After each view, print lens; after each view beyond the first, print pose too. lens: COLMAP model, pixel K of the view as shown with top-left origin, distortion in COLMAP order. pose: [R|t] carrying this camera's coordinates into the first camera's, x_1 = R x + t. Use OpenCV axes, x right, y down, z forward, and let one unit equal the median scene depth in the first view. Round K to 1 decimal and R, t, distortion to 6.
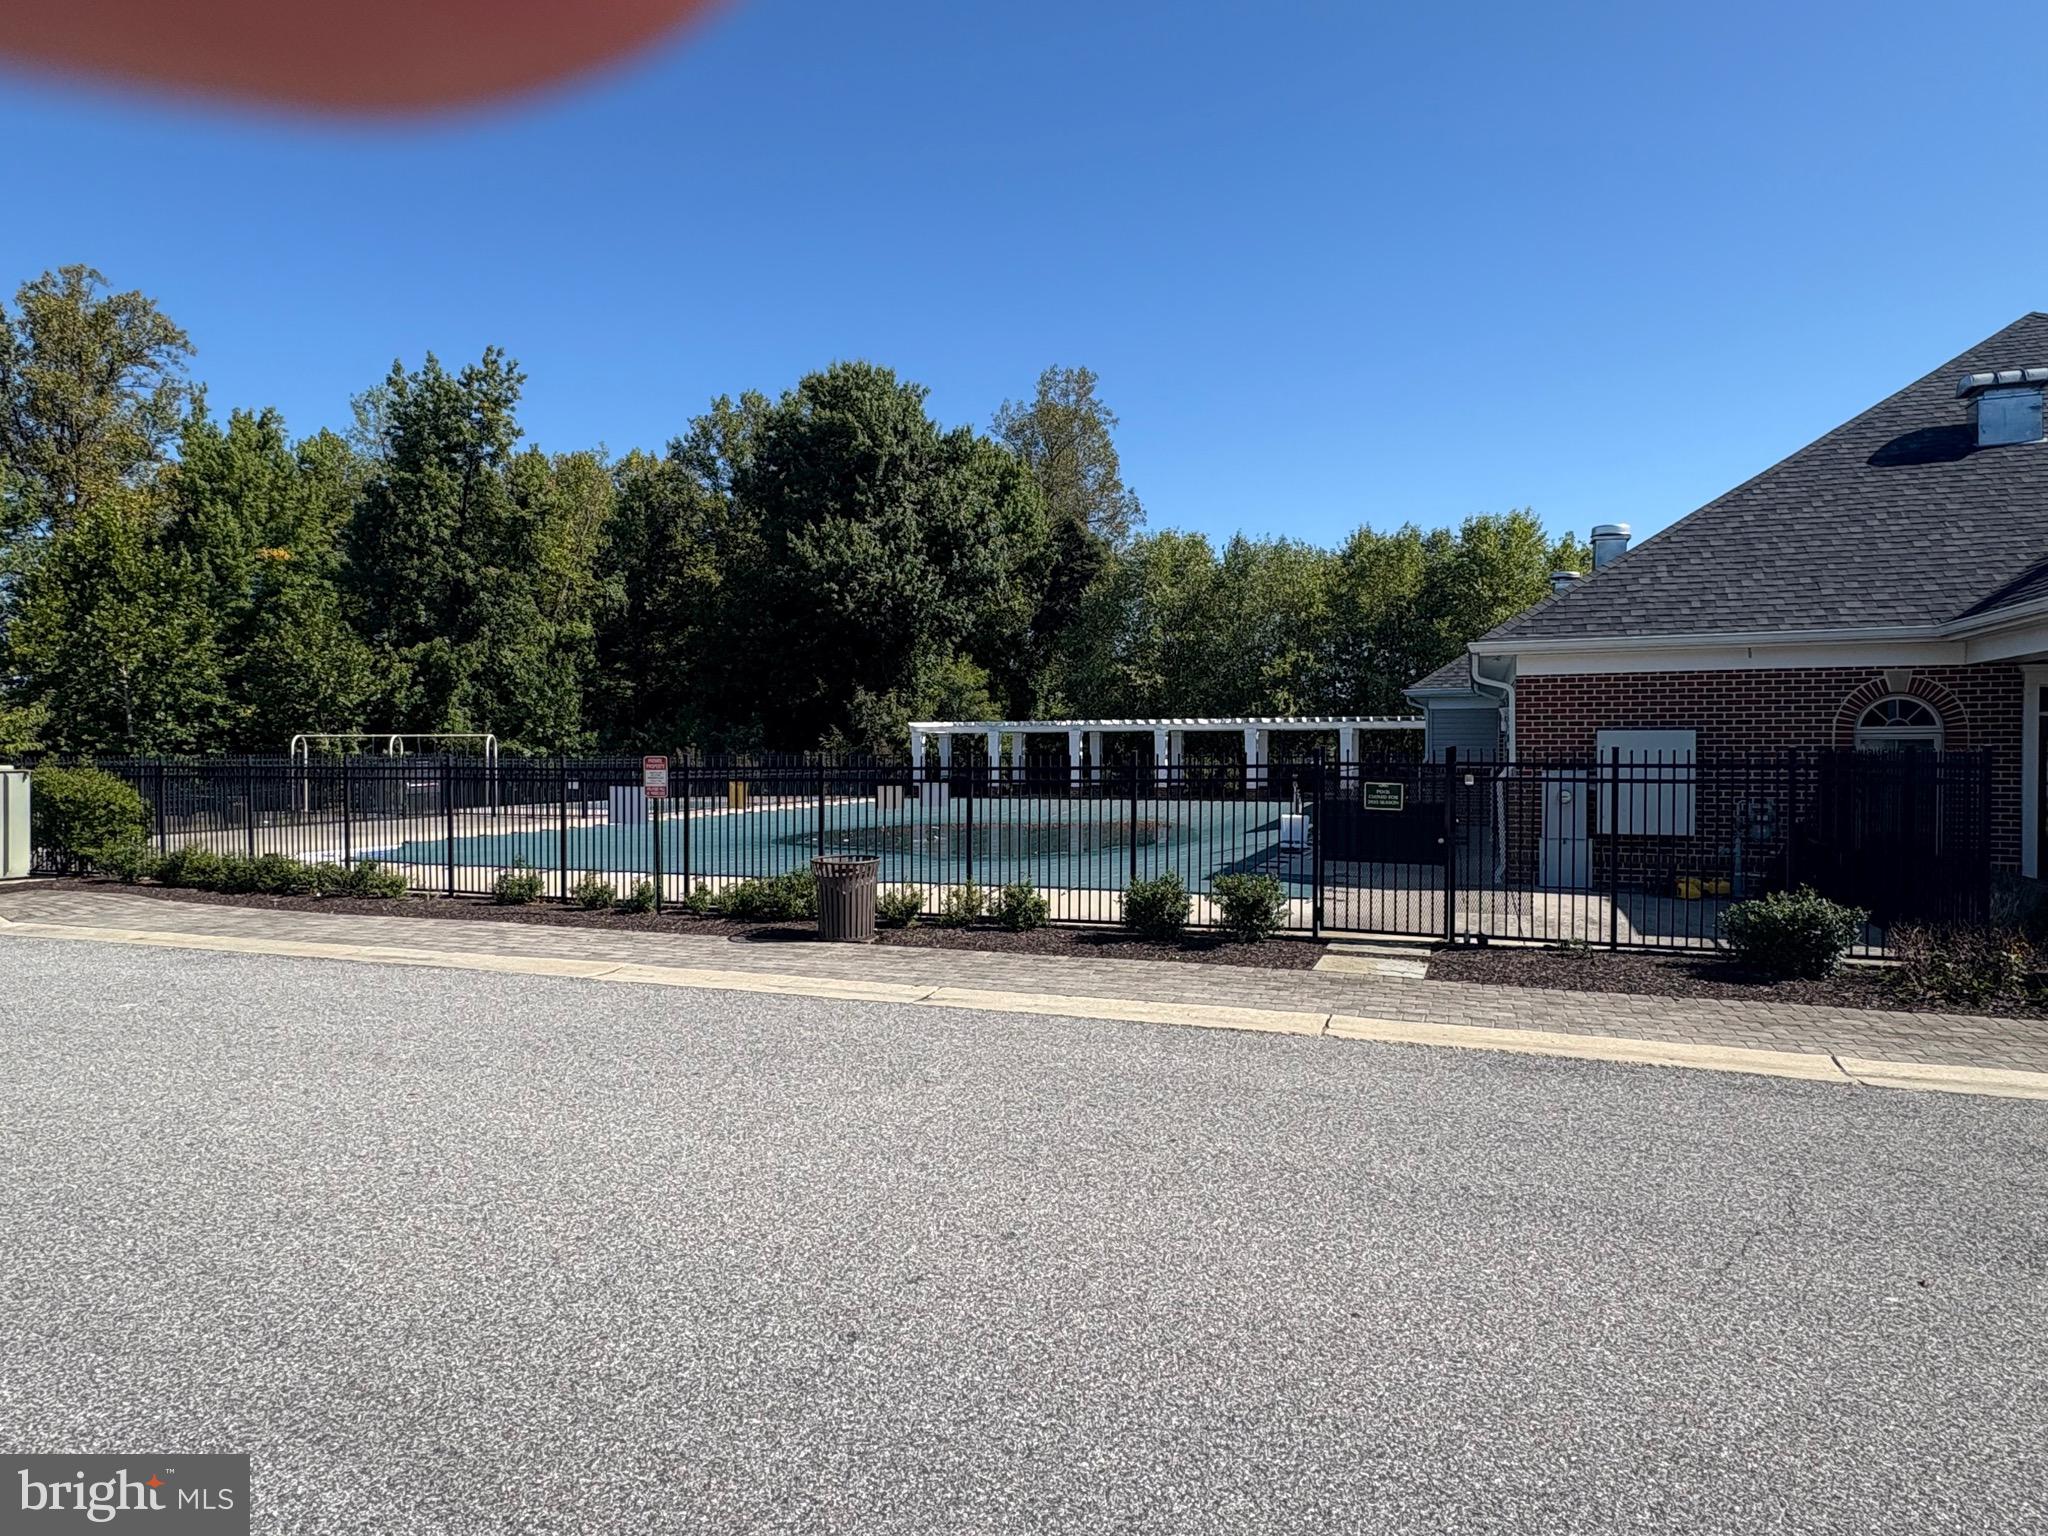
lens RADIAL K [[1196.7, 0, 1040.1], [0, 1196.7, 774.6], [0, 0, 1]] dist [-0.002615, 0.002433]
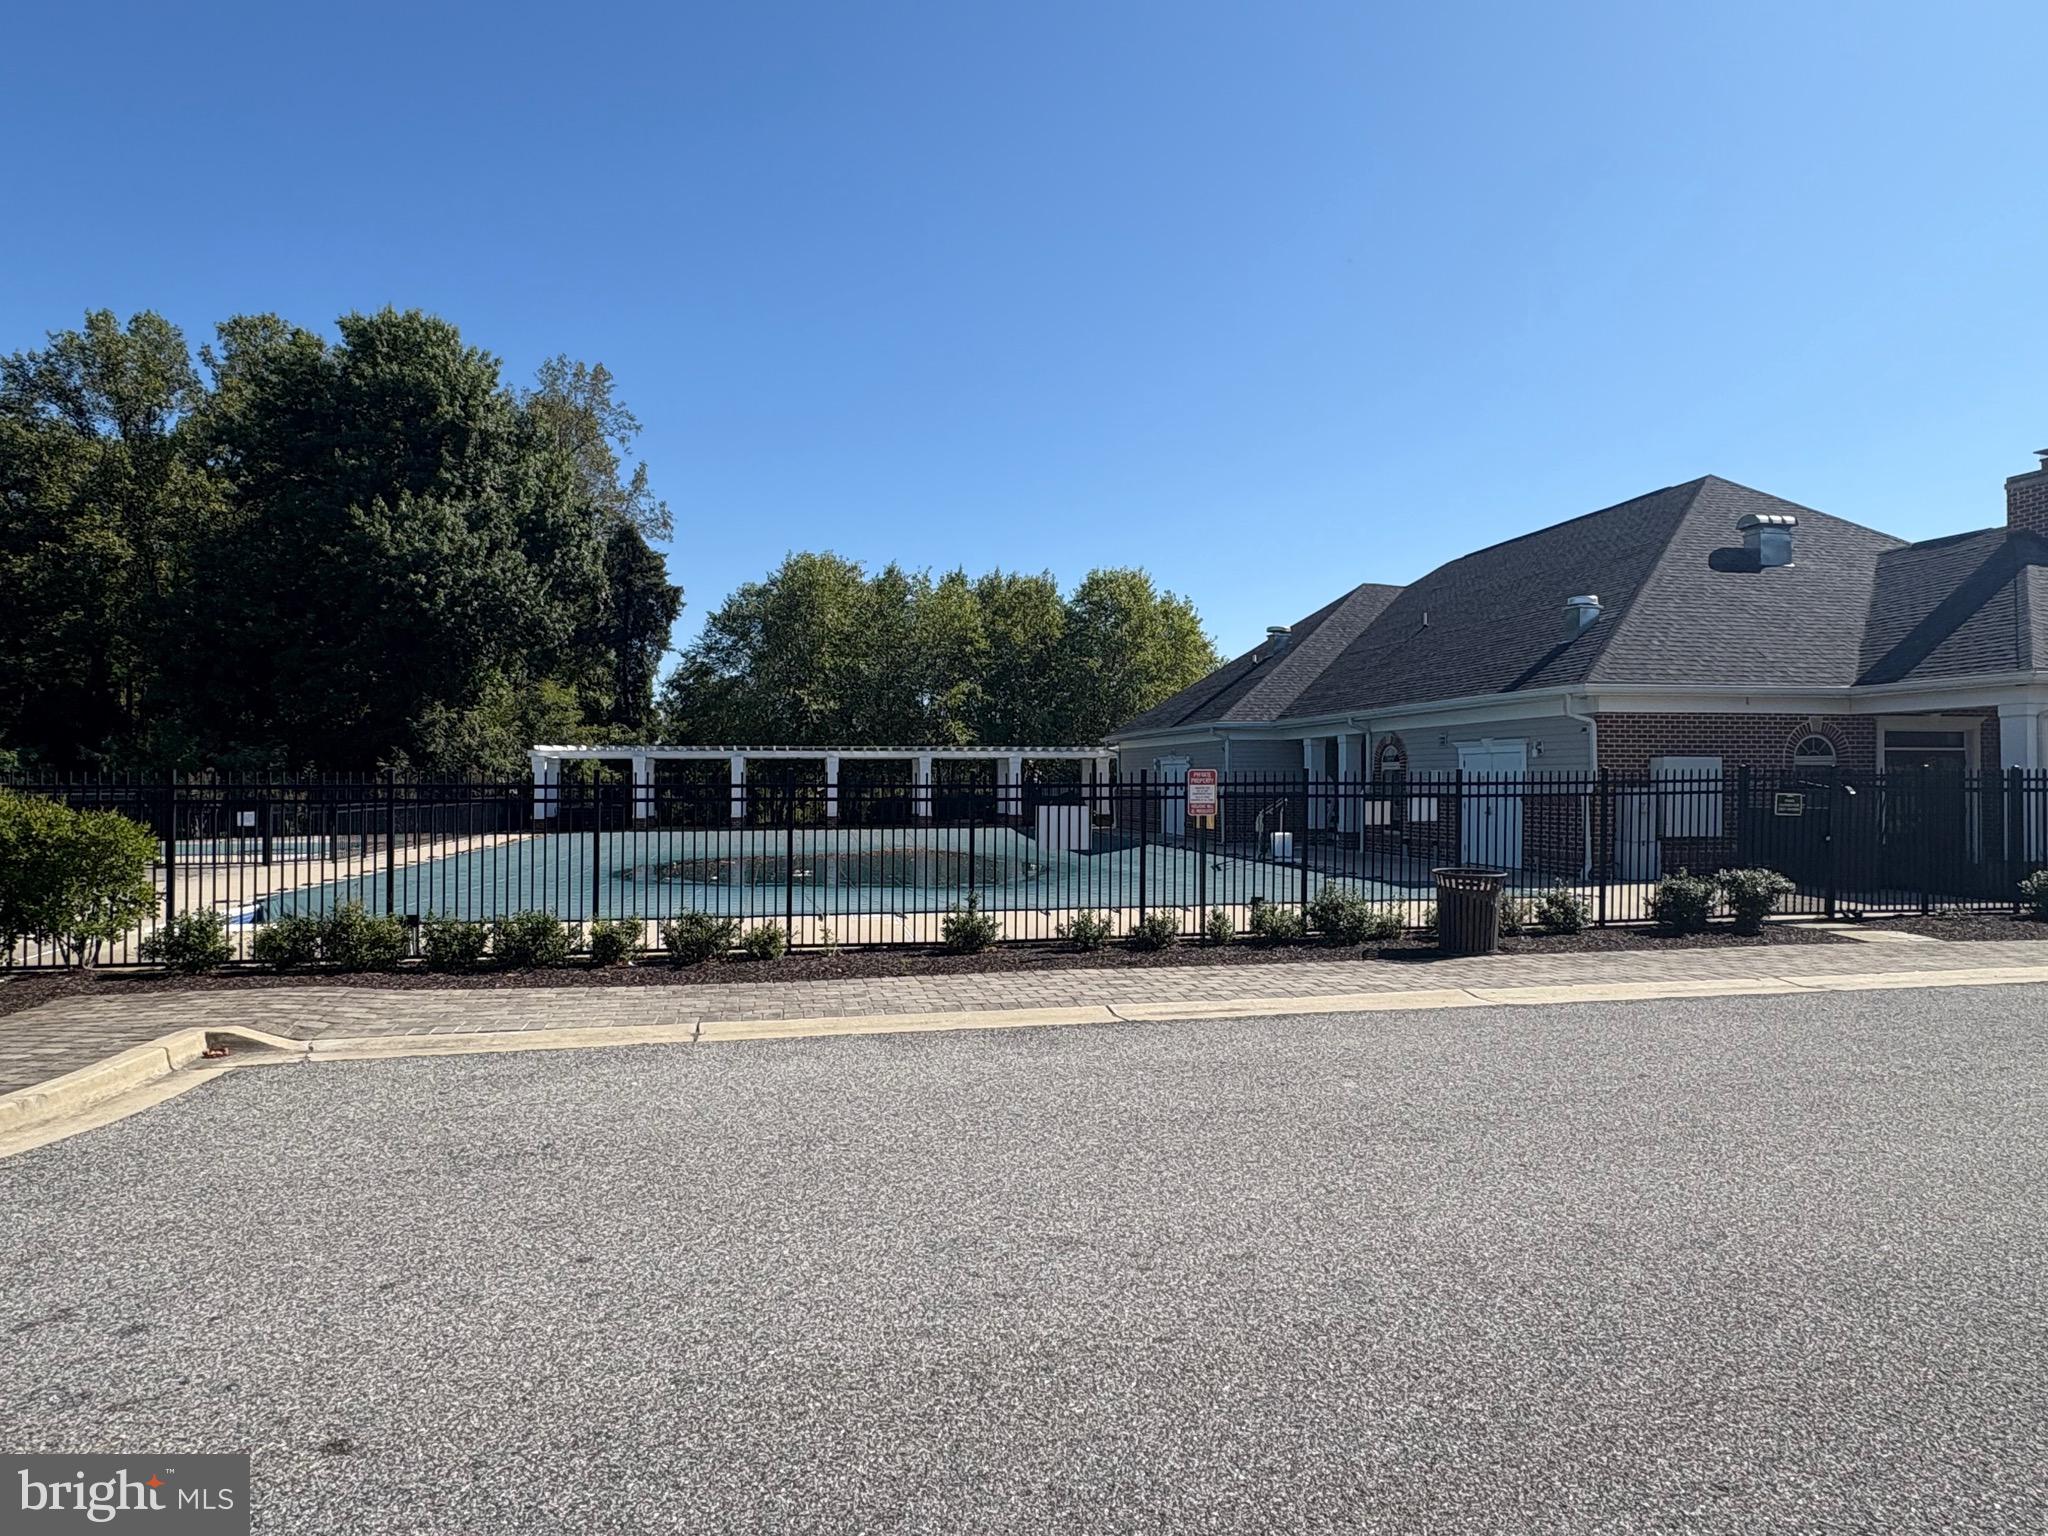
lens RADIAL K [[1196.7, 0, 1036.1], [0, 1196.7, 760.3], [0, 0, 1]] dist [-0.002615, 0.002433]
pose [[0.846827, 0.011265, 0.531750, -0.284622], [0.010519, 0.999225, -0.037920, 0.003221], [-0.531765, 0.037705, 0.846052, 0.099551]]
